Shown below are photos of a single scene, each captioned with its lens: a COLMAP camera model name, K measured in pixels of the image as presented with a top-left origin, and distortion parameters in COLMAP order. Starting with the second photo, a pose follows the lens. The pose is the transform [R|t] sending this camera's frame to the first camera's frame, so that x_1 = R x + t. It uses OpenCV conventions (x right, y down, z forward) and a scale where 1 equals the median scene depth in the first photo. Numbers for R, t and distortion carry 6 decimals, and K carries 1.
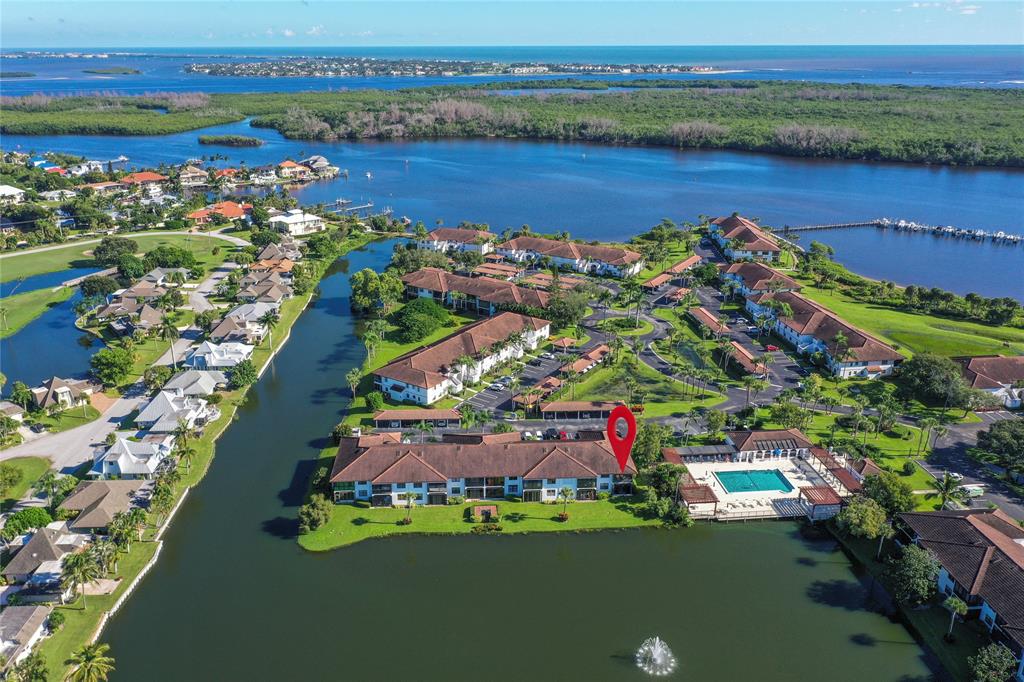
lens RADIAL K [[792.9, 0, 513.6], [0, 792.9, 340.3], [0, 0, 1]] dist [0.006193, -0.009023]
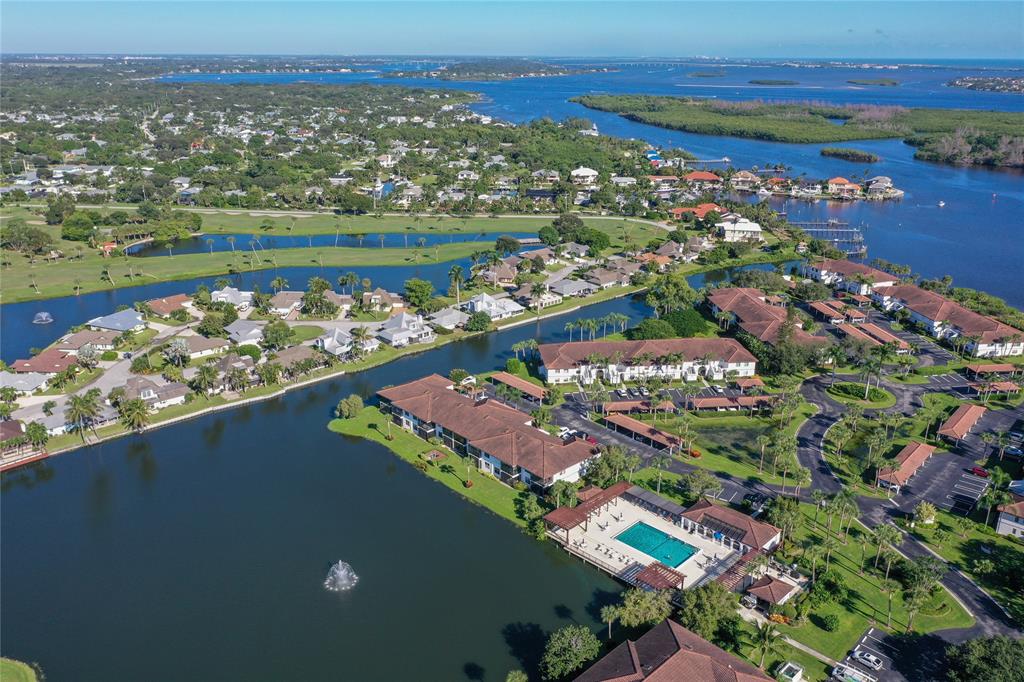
lens RADIAL K [[792.9, 0, 510.6], [0, 792.9, 342.3], [0, 0, 1]] dist [0.006193, -0.009023]
pose [[0.651392, 0.264764, -0.711047, 0.566567], [-0.272443, 0.956261, 0.106486, -0.069936], [0.708141, 0.124356, 0.695034, 0.157696]]
